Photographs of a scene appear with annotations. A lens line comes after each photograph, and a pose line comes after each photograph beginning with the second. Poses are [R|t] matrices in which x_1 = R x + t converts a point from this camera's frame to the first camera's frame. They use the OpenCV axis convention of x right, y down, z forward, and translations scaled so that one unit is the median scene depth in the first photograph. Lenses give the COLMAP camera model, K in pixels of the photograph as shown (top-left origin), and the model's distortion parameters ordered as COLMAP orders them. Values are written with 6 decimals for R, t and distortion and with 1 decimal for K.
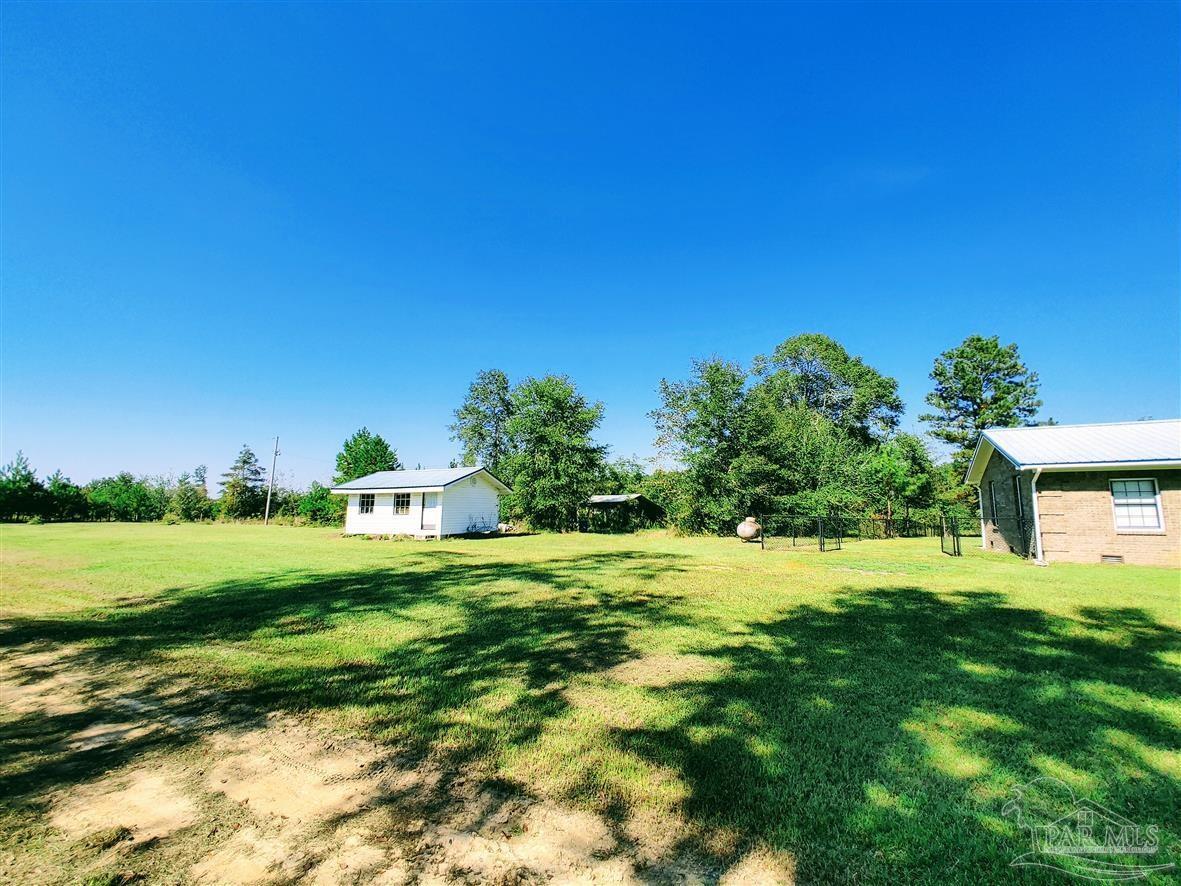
lens RADIAL K [[507.3, 0, 597.1], [0, 507.3, 438.9], [0, 0, 1]] dist [0.004090, 0.000633]
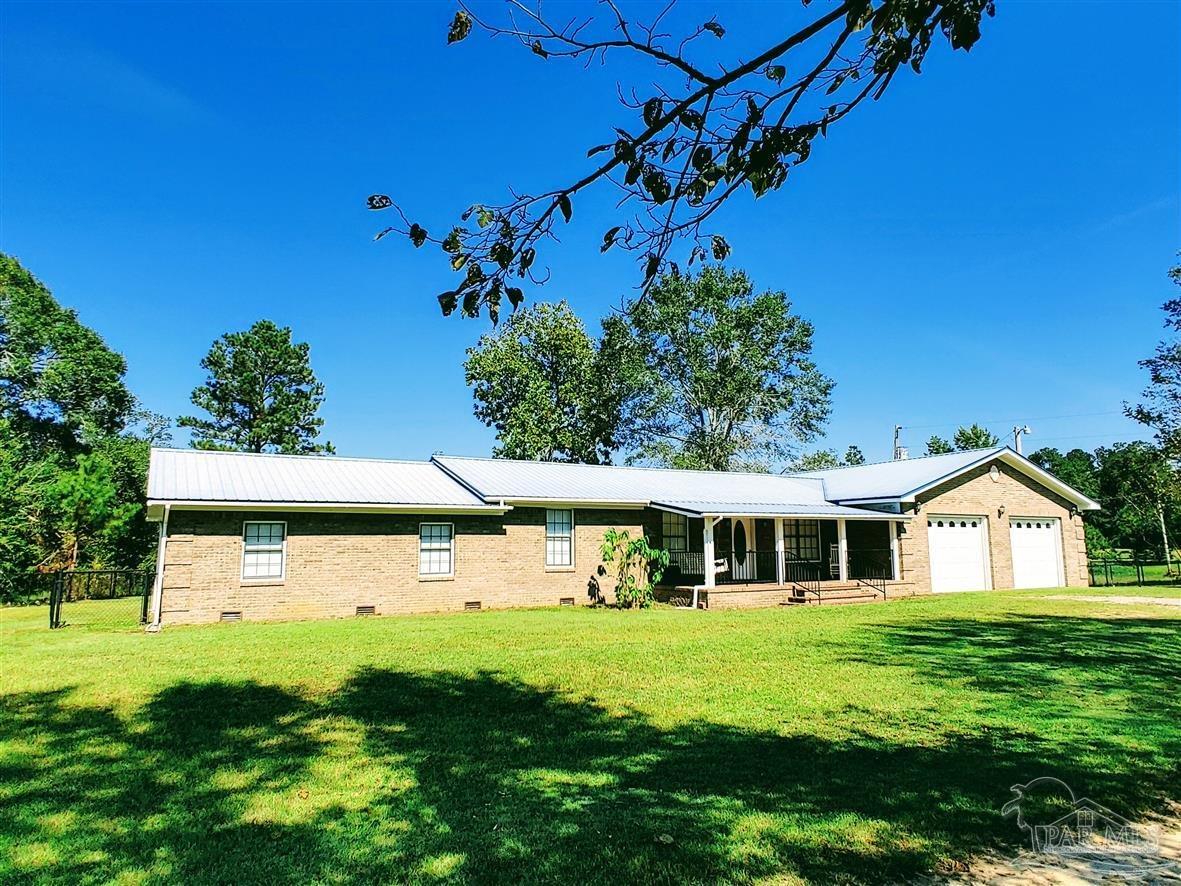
lens RADIAL K [[786.4, 0, 599.9], [0, 786.4, 441.0], [0, 0, 1]] dist [-0.001189, 0.001196]
pose [[0.539973, 0.108978, 0.834597, 0.093788], [-0.106422, 0.992464, -0.060738, -0.016049], [-0.834927, -0.056022, 0.547502, -0.086900]]
